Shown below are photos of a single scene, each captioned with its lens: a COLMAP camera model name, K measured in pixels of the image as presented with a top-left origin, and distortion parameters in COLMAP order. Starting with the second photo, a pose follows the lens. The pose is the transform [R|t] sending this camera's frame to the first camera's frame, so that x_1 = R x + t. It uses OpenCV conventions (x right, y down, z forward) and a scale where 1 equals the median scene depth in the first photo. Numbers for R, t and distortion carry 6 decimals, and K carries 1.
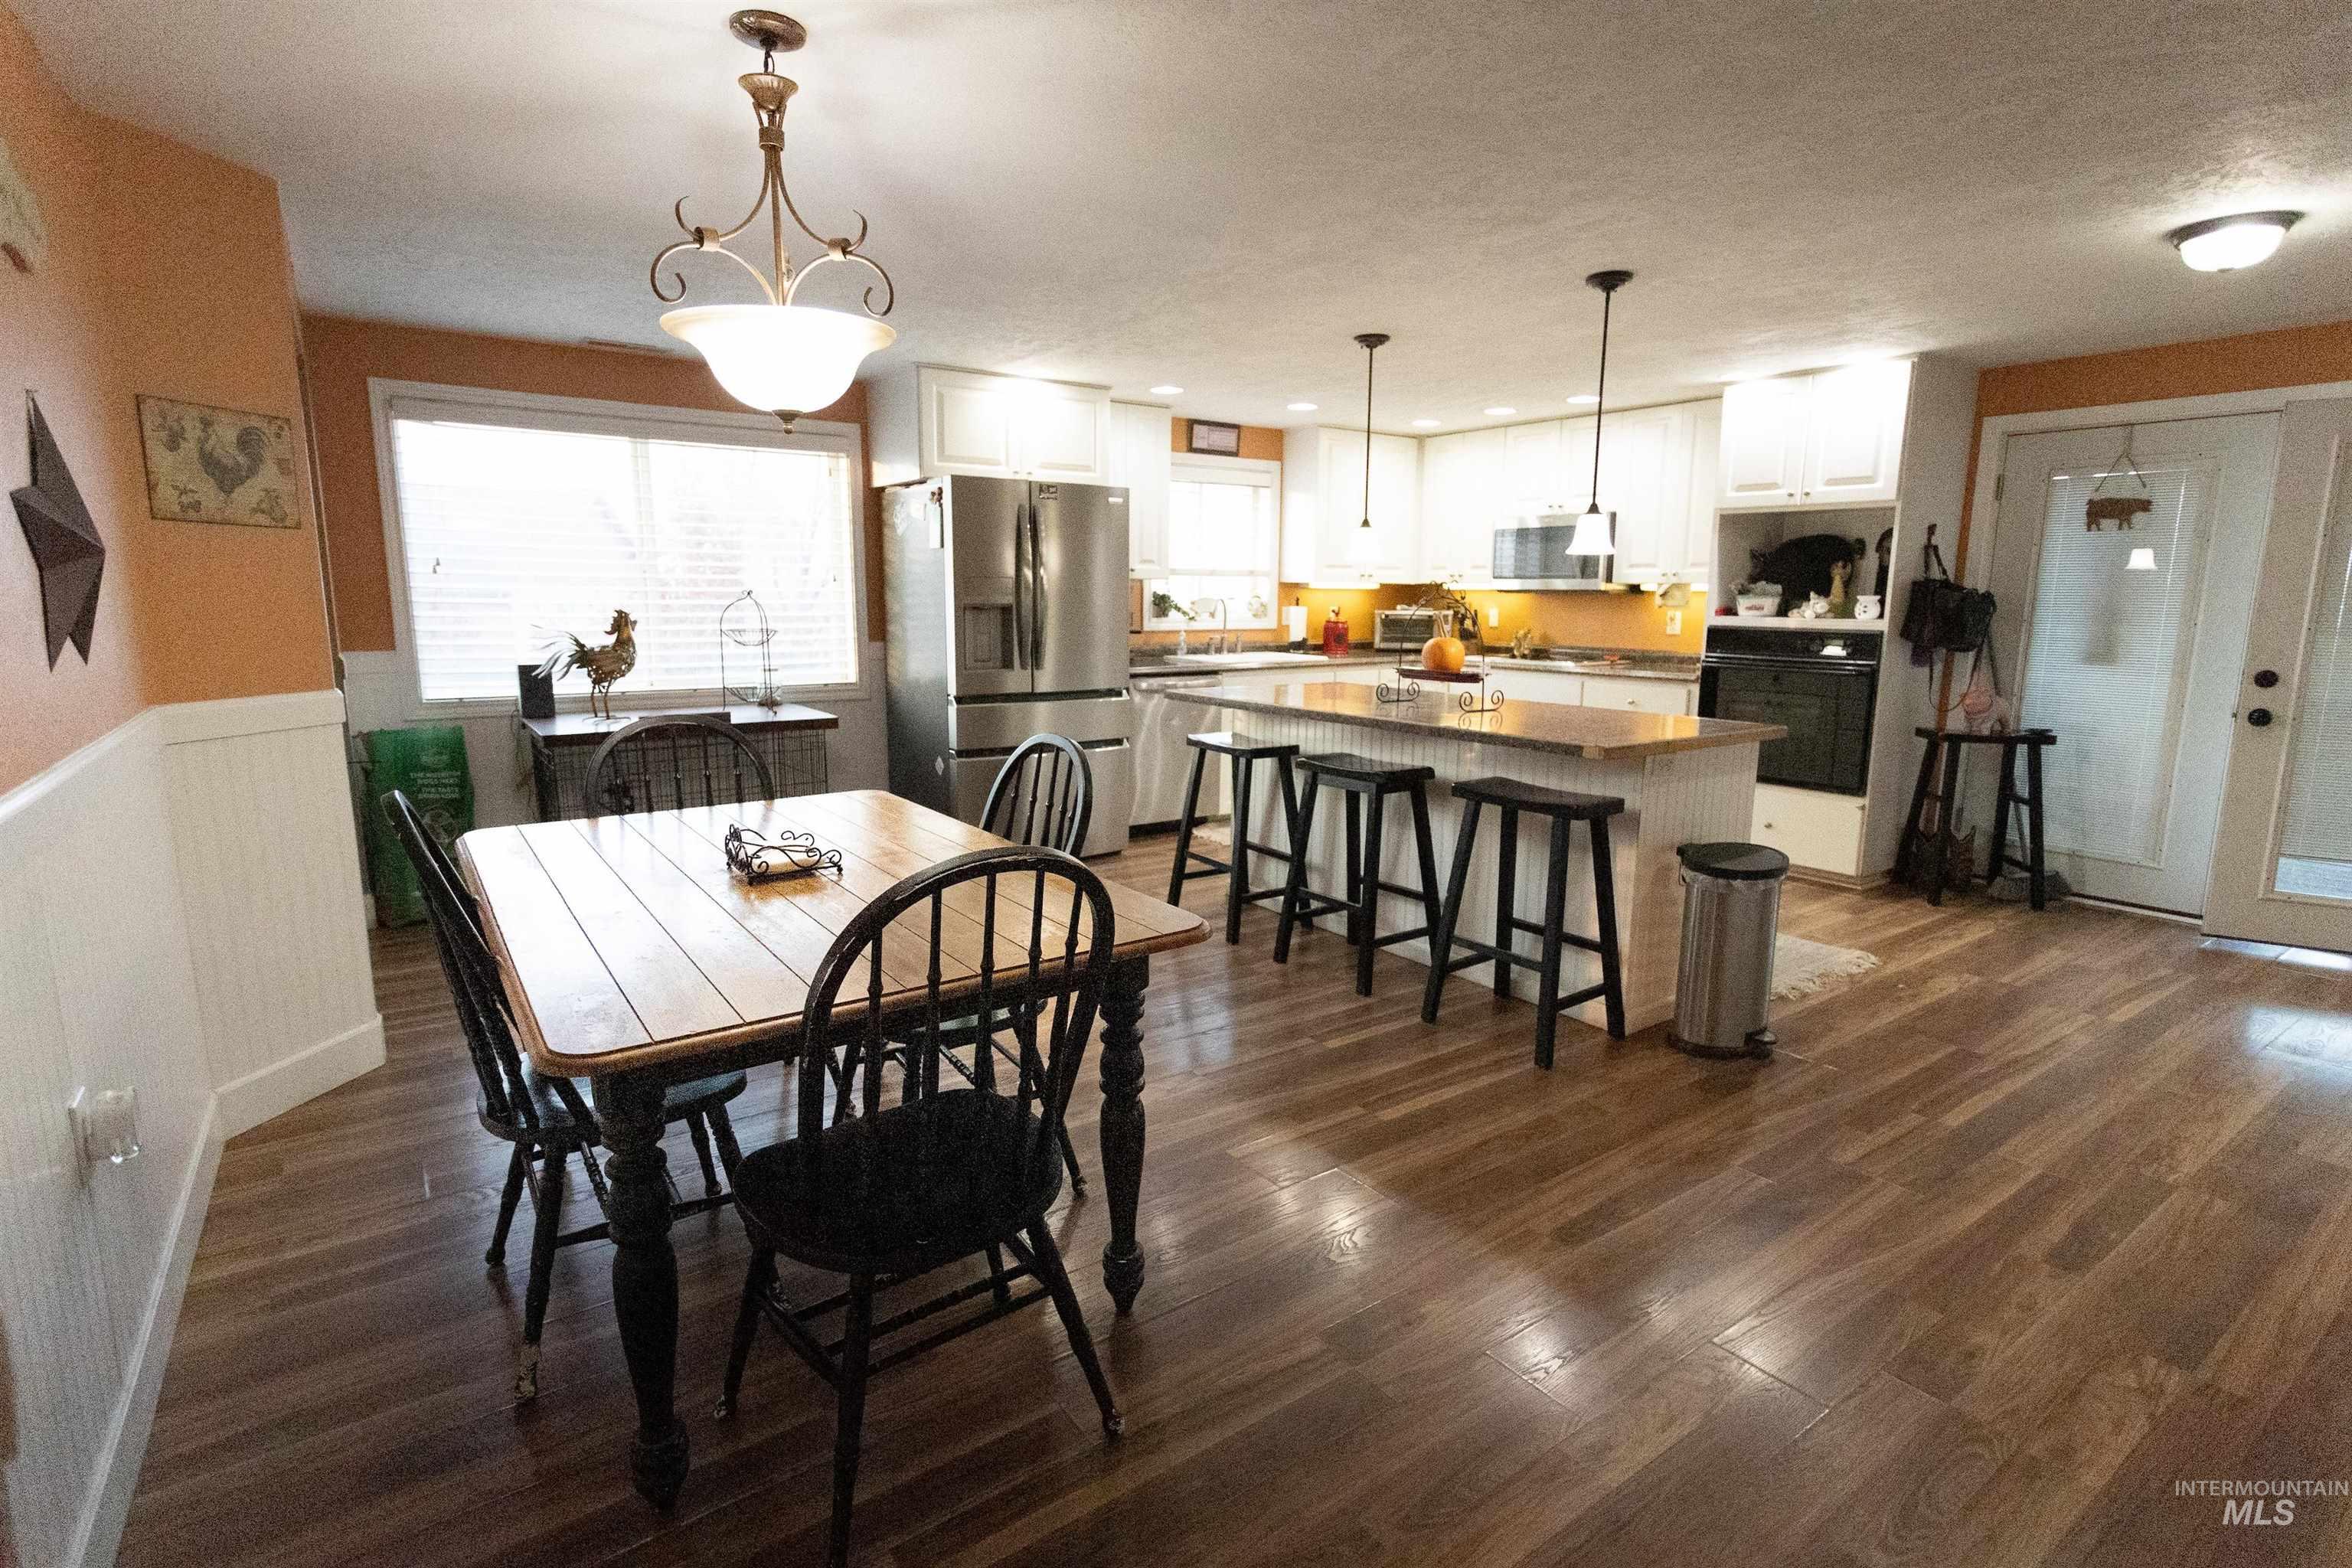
lens RADIAL K [[1124.5, 0, 1173.9], [0, 1124.5, 779.0], [0, 0, 1]] dist [-0.000901, 0.000294]
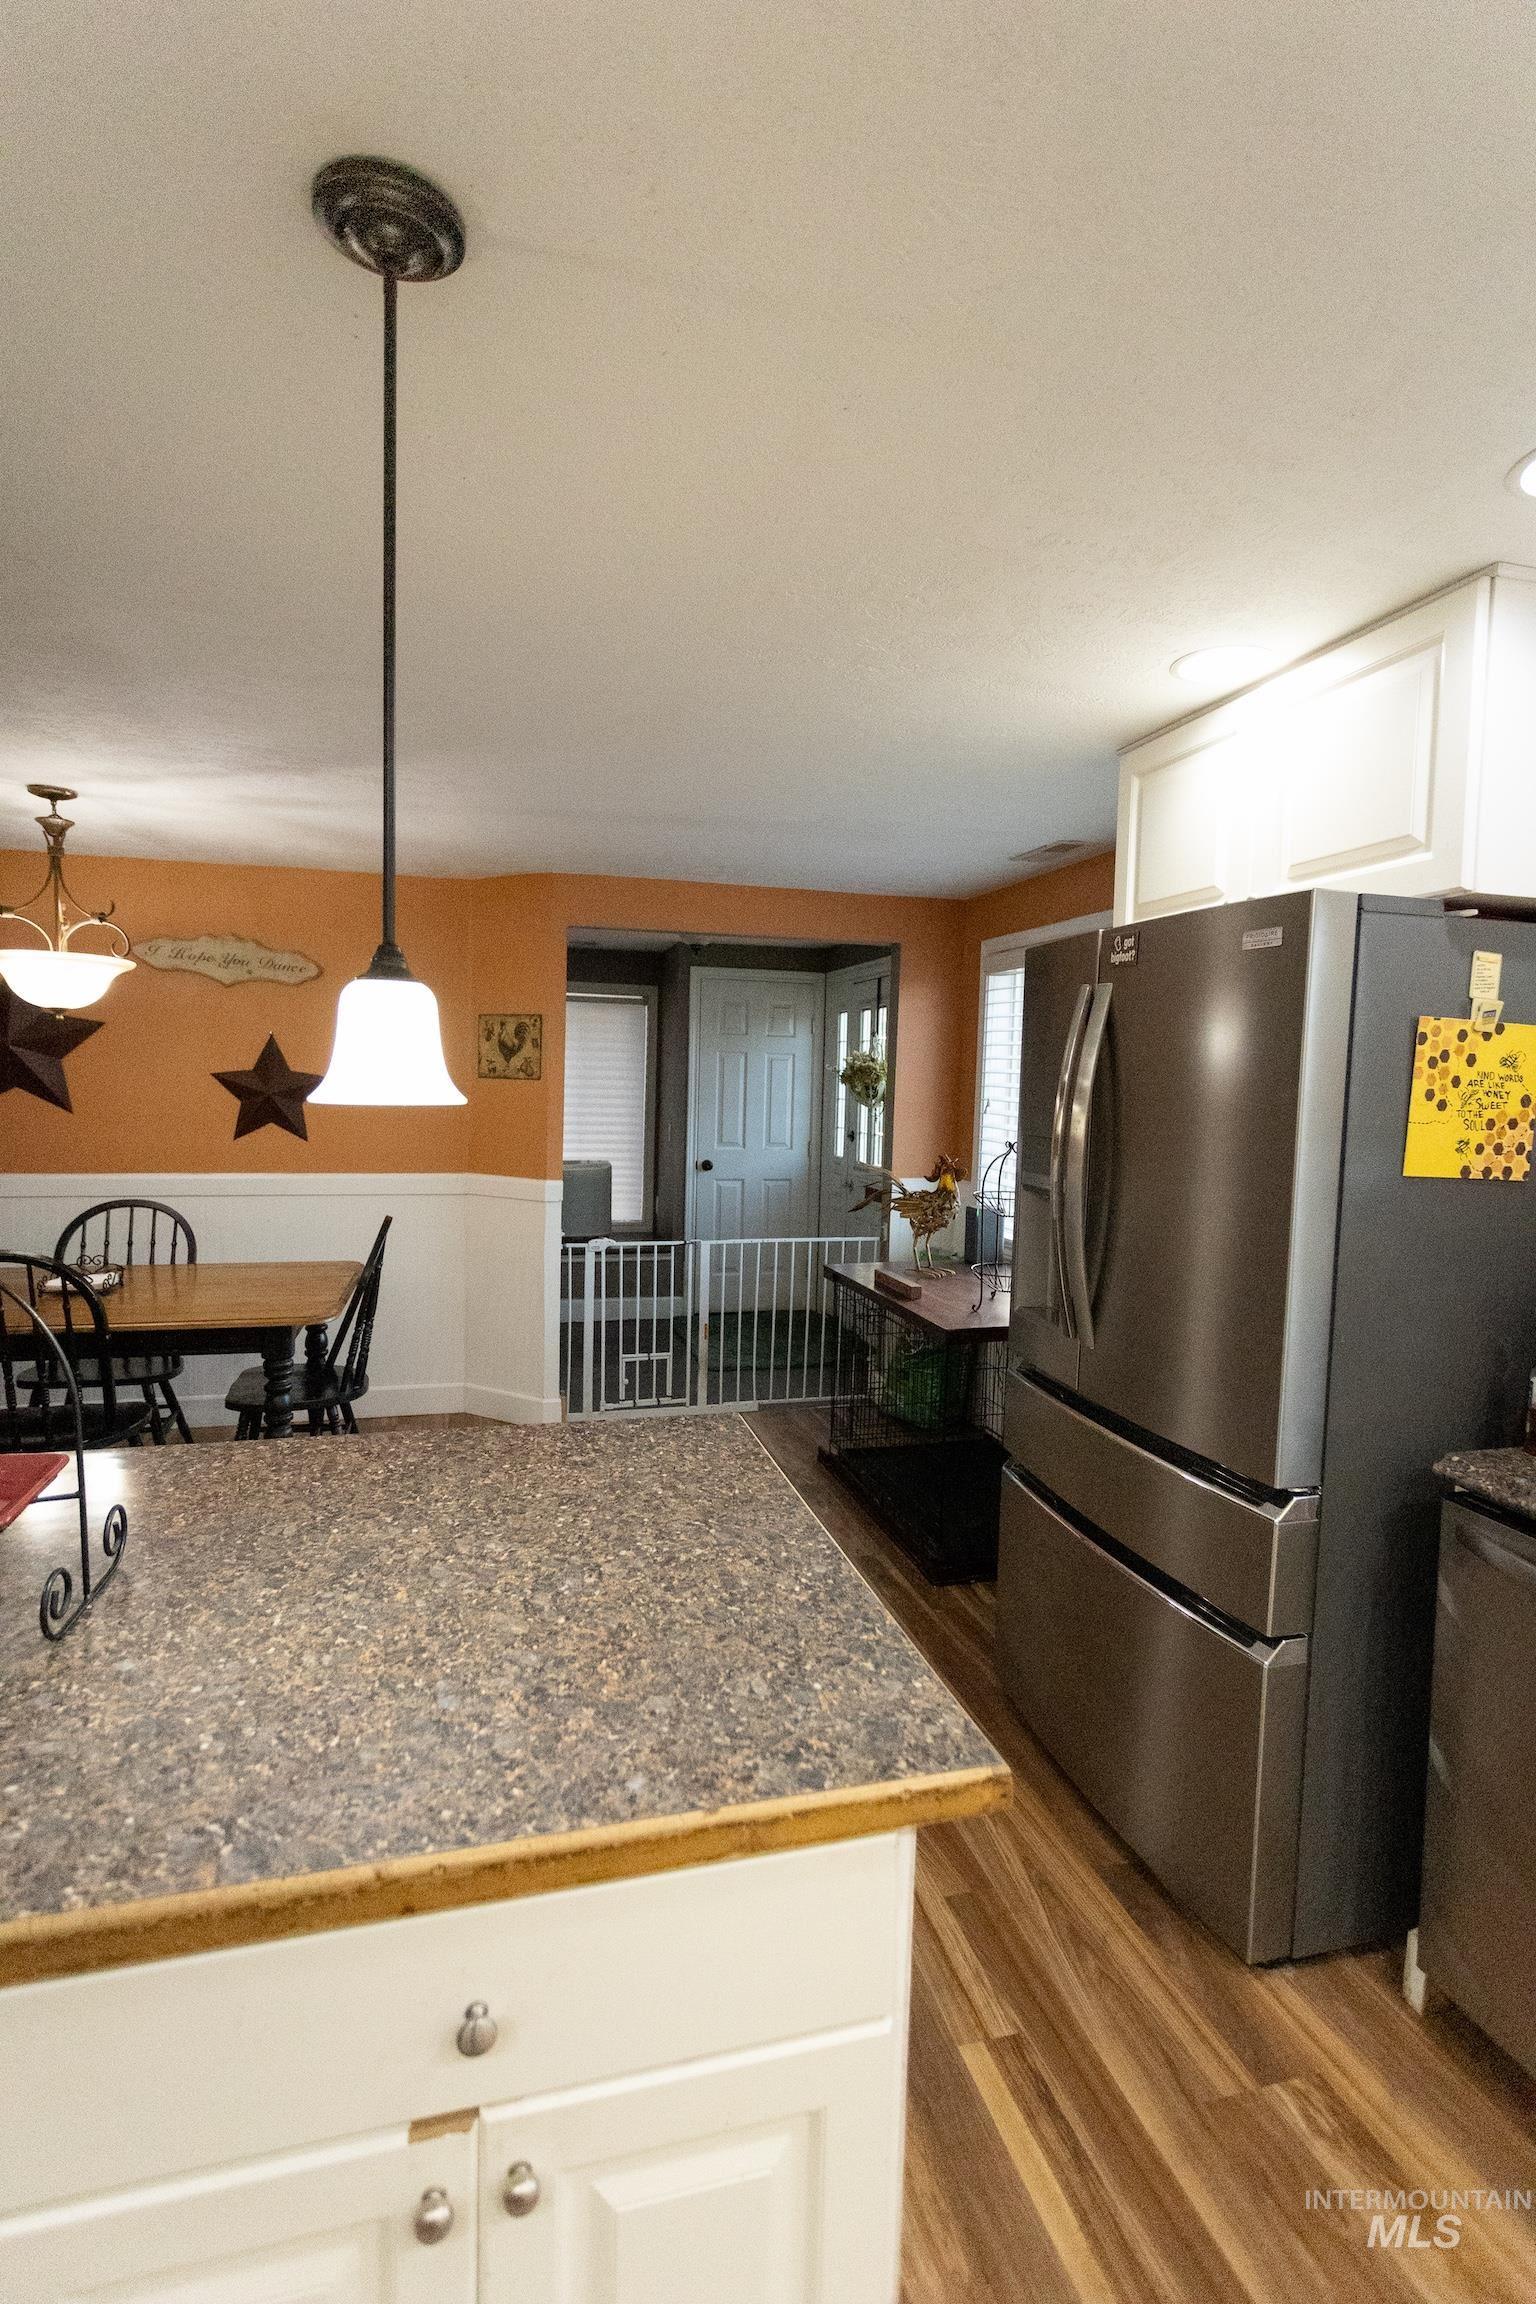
lens RADIAL K [[1101.5, 0, 768.4], [0, 1101.5, 1155.3], [0, 0, 1]] dist [-0.000901, 0.000294]
pose [[-0.343655, 0.044579, -0.938037, 0.658748], [-0.183995, 0.976317, 0.113806, -0.379602], [0.920895, 0.211704, -0.327314, 1.964052]]
